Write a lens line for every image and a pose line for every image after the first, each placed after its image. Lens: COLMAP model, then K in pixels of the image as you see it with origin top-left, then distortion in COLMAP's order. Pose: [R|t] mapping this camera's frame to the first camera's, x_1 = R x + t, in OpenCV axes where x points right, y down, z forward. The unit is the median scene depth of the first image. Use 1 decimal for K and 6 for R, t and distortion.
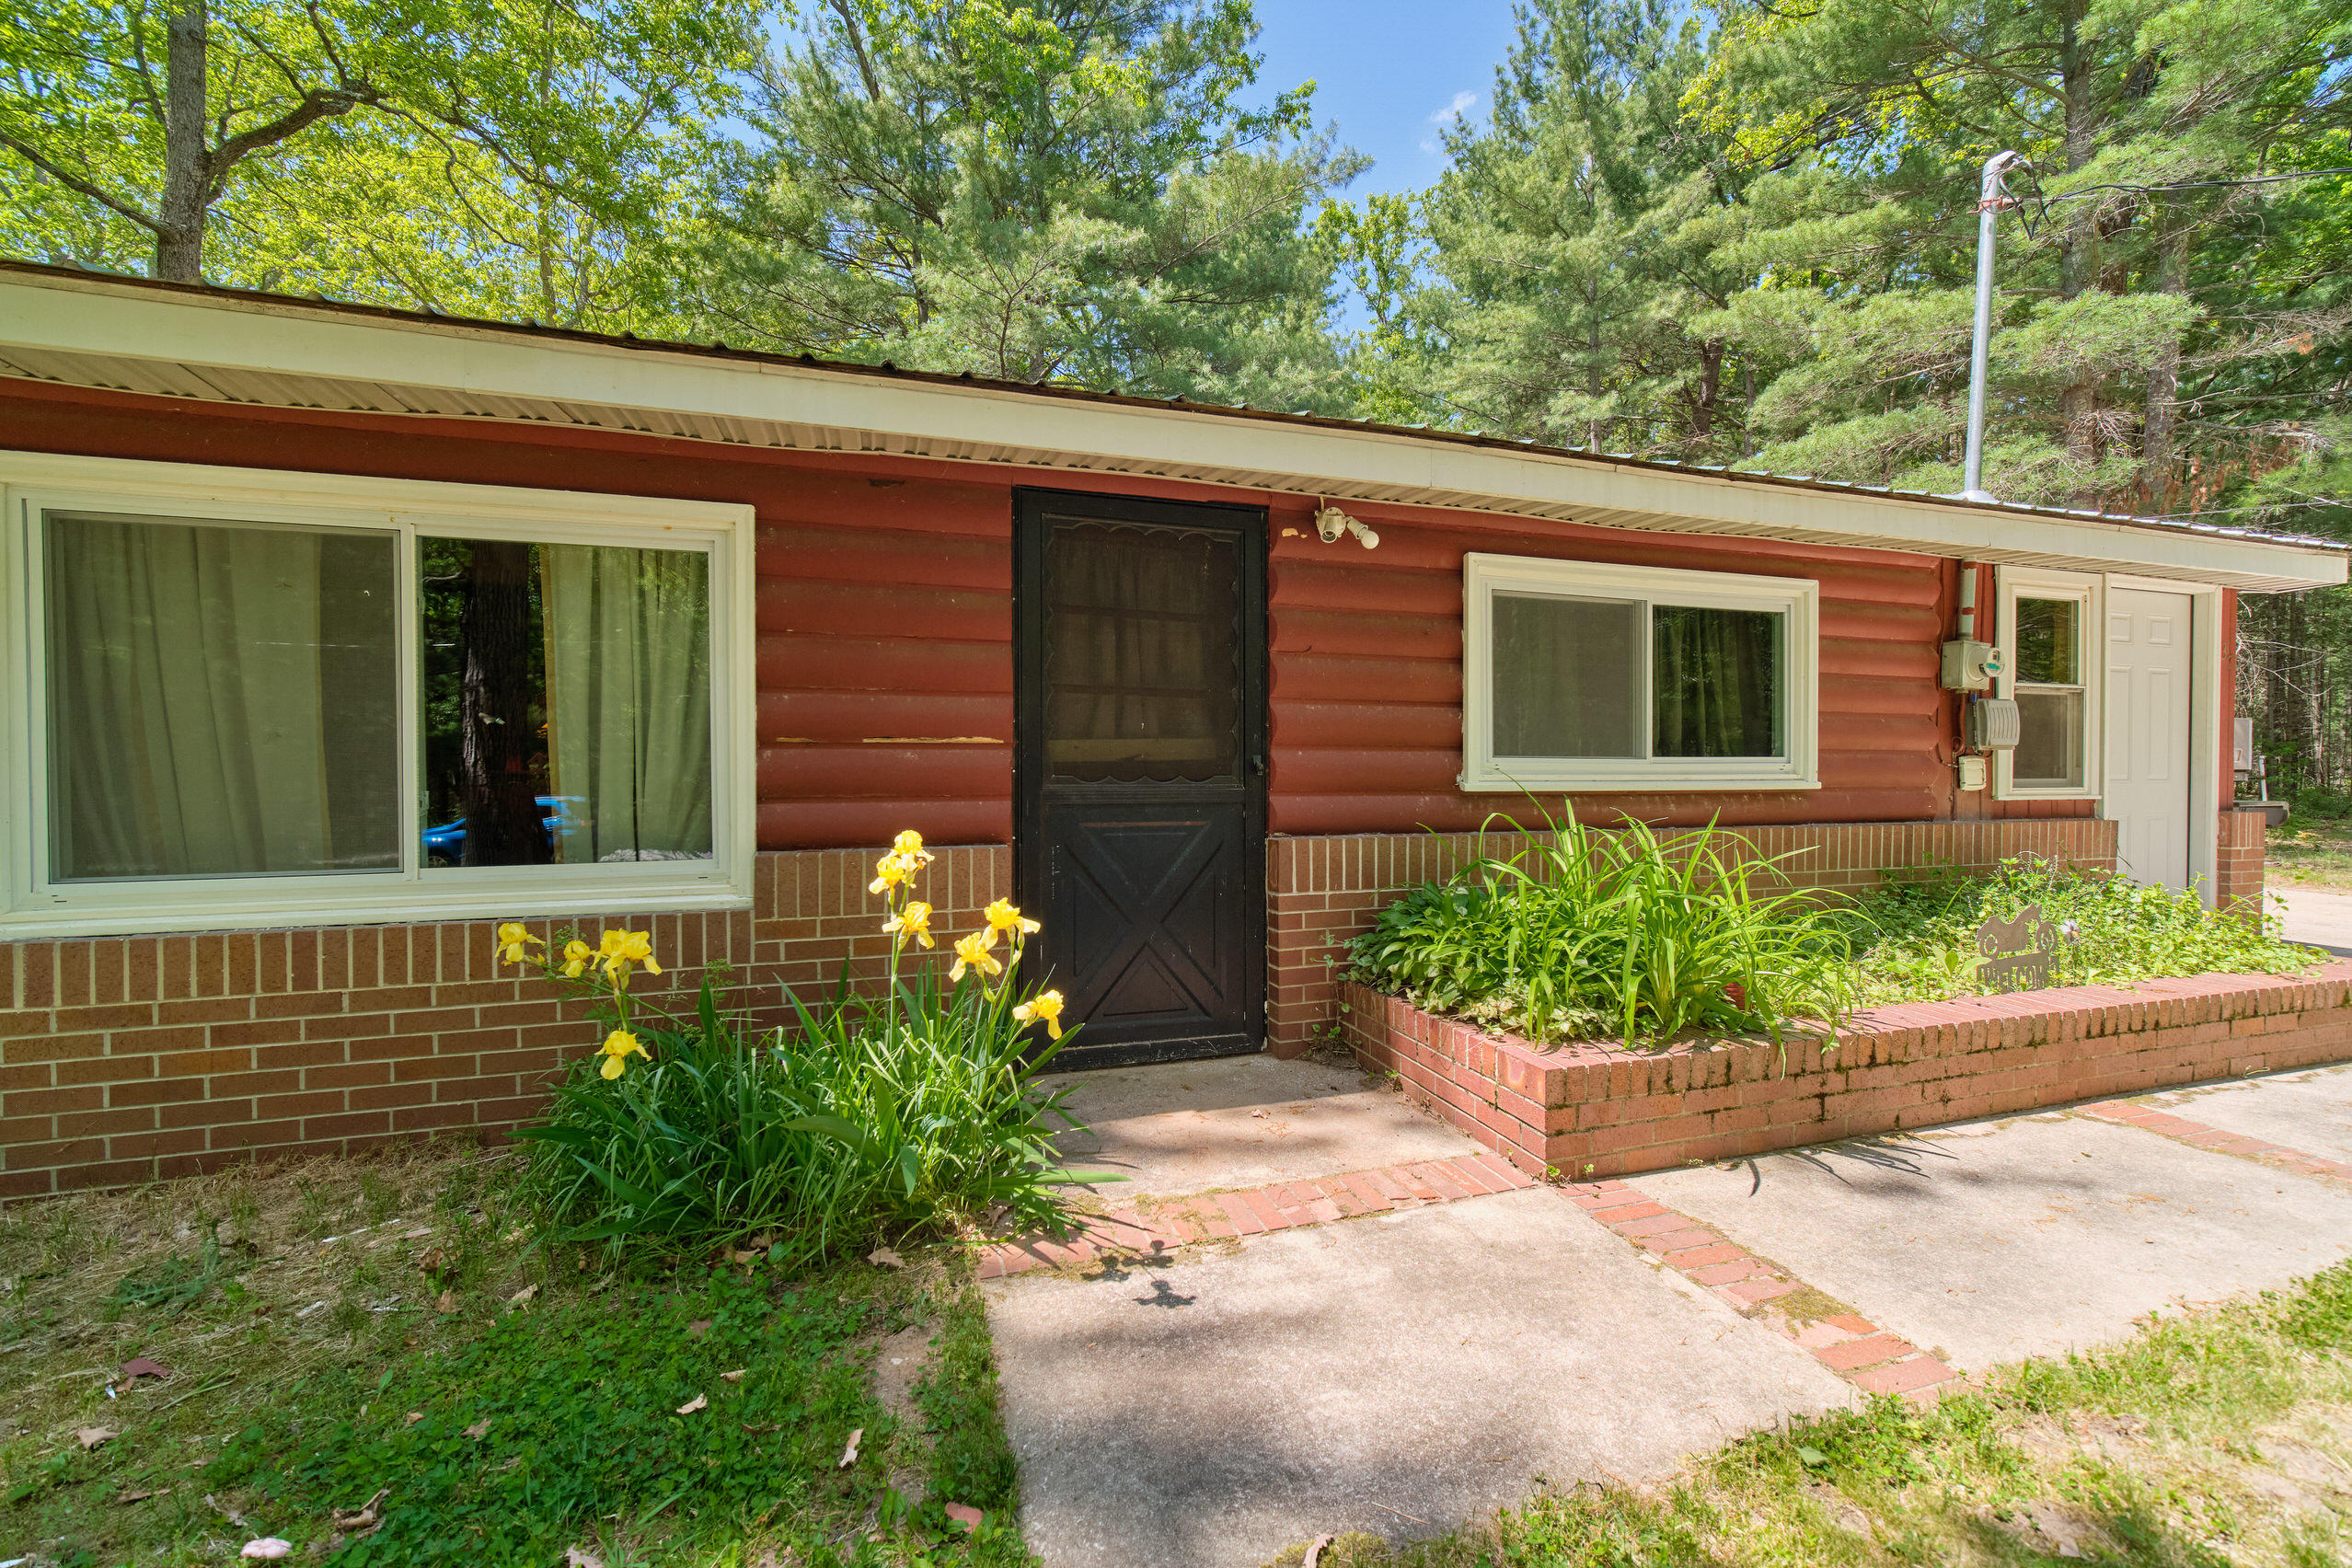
lens RADIAL K [[952.0, 0, 1170.2], [0, 952.0, 796.6], [0, 0, 1]] dist [0.002182, -0.003418]
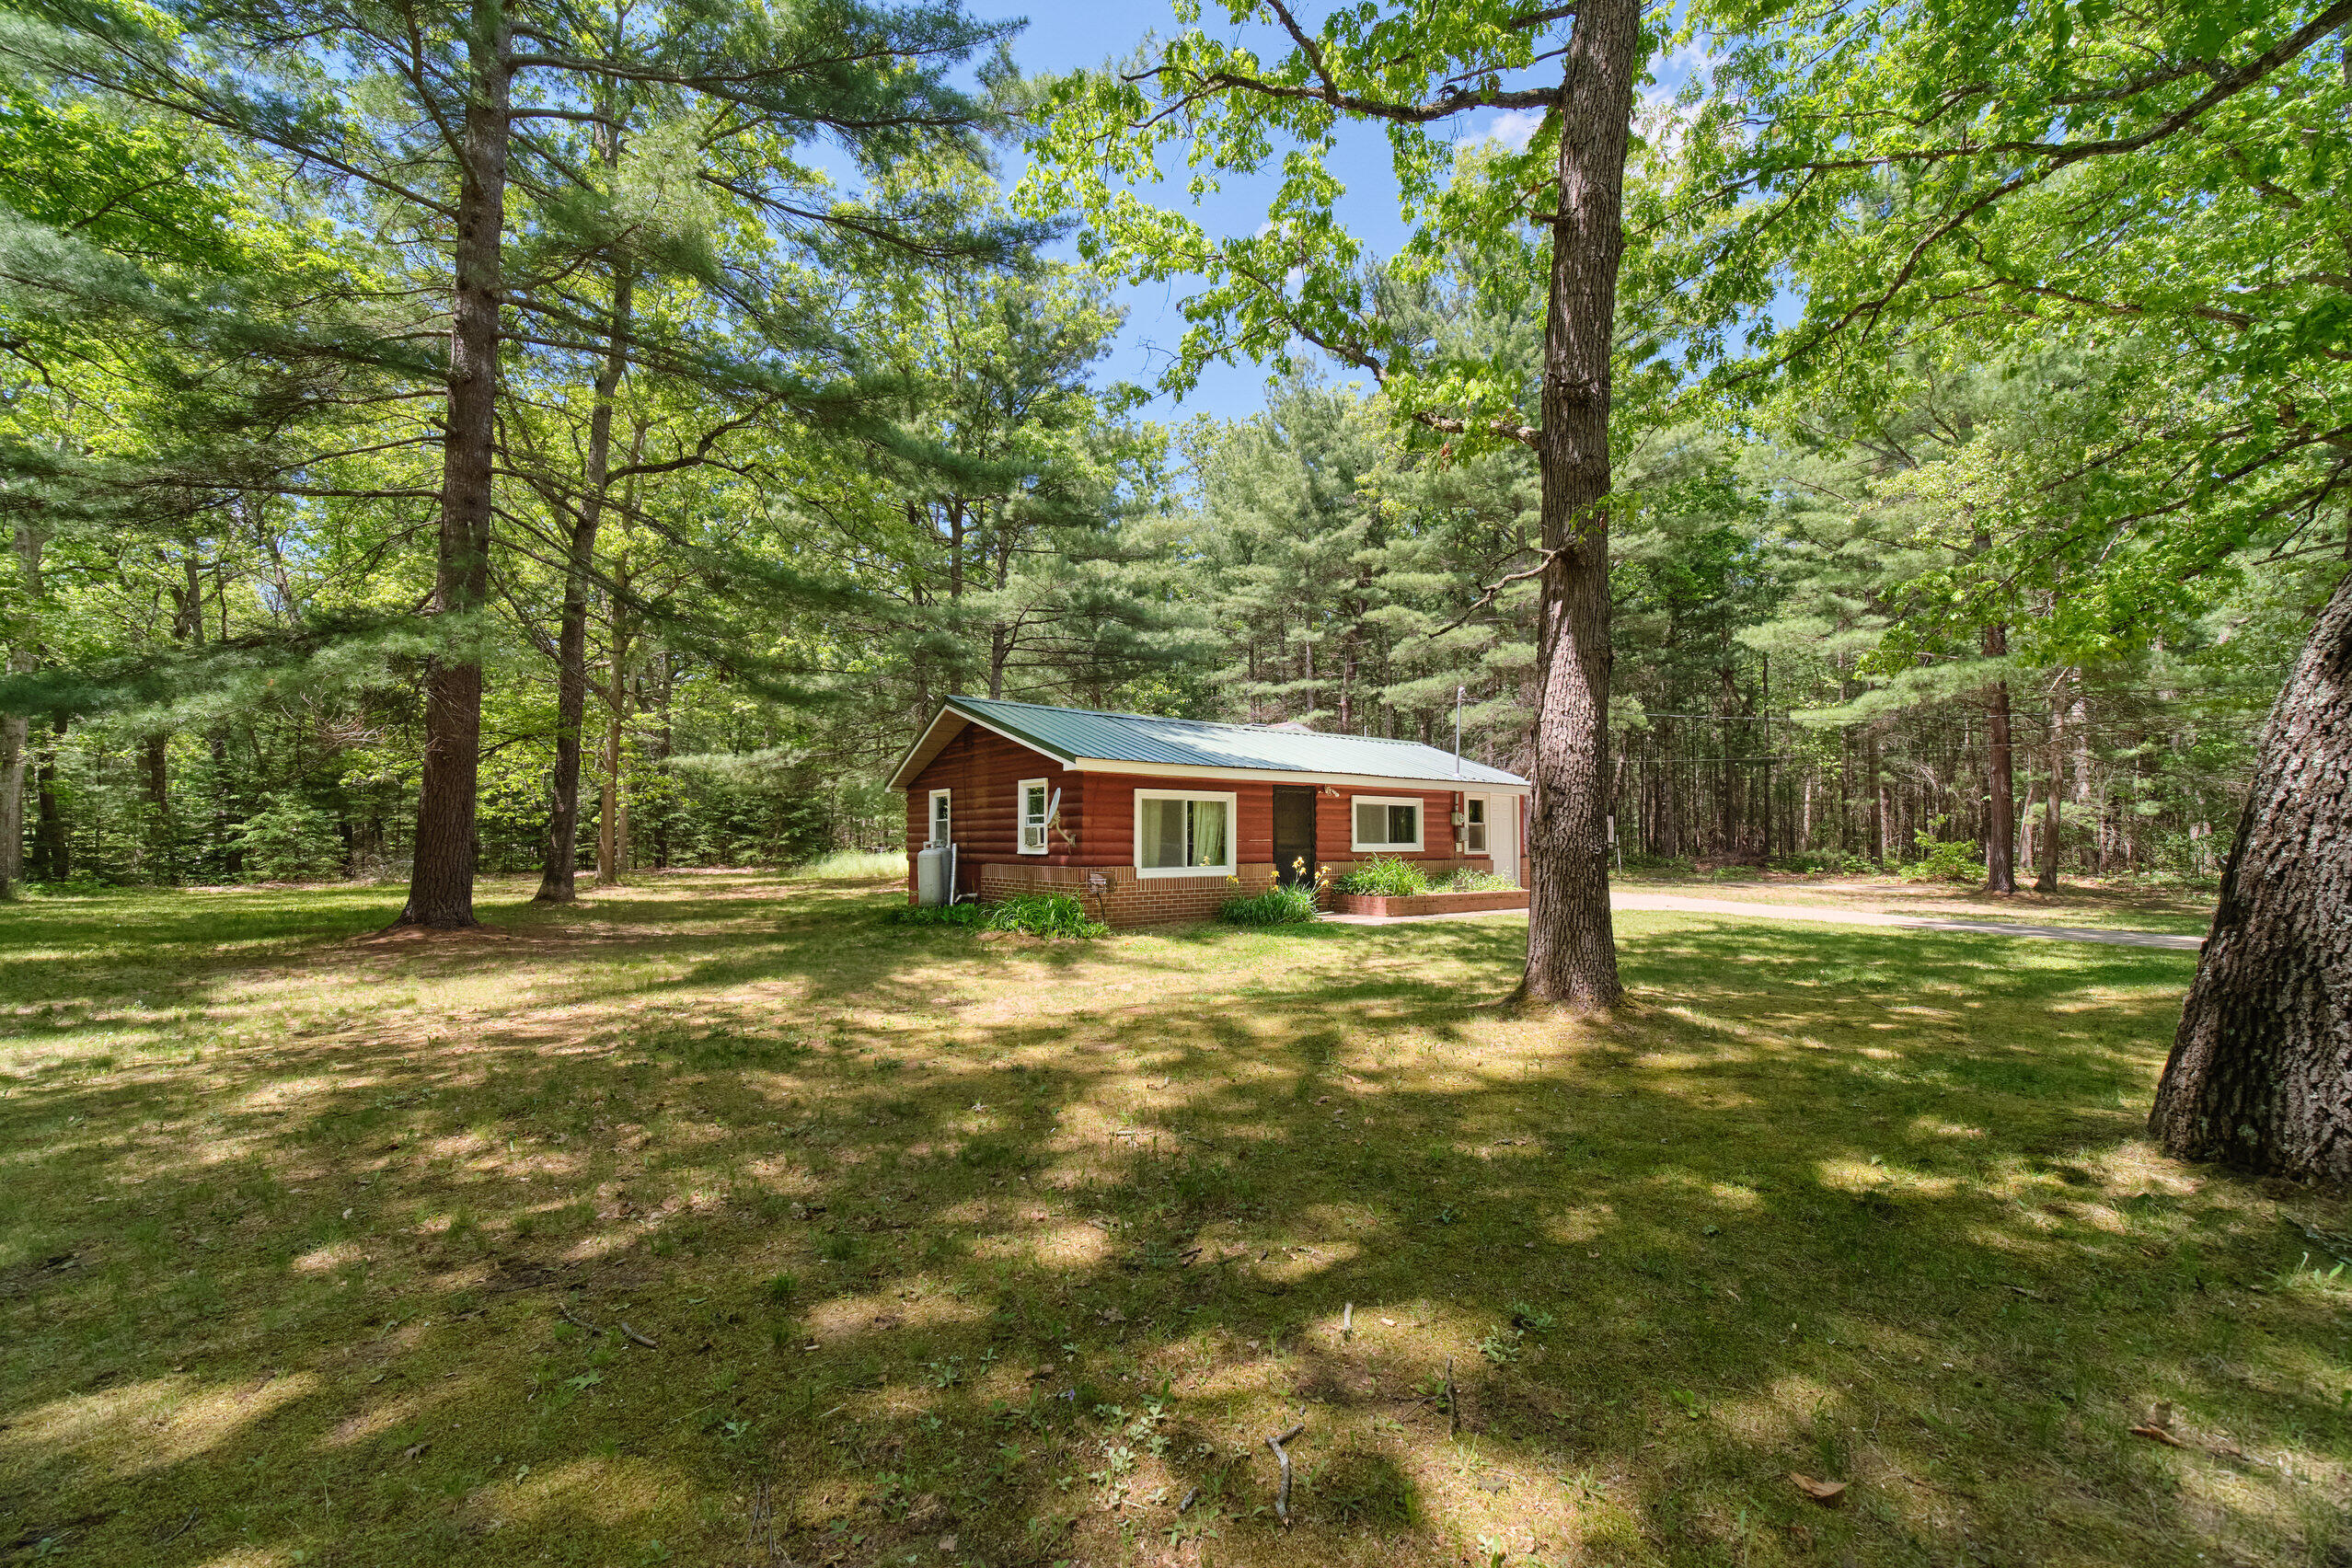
lens RADIAL K [[912.4, 0, 1163.0], [0, 912.4, 825.8], [0, 0, 1]] dist [-0.005825, -0.000222]
pose [[0.947754, 0.011154, 0.318806, -1.664307], [-0.000548, 0.999444, -0.033337, 0.014235], [-0.319001, 0.031421, 0.947233, -2.403193]]
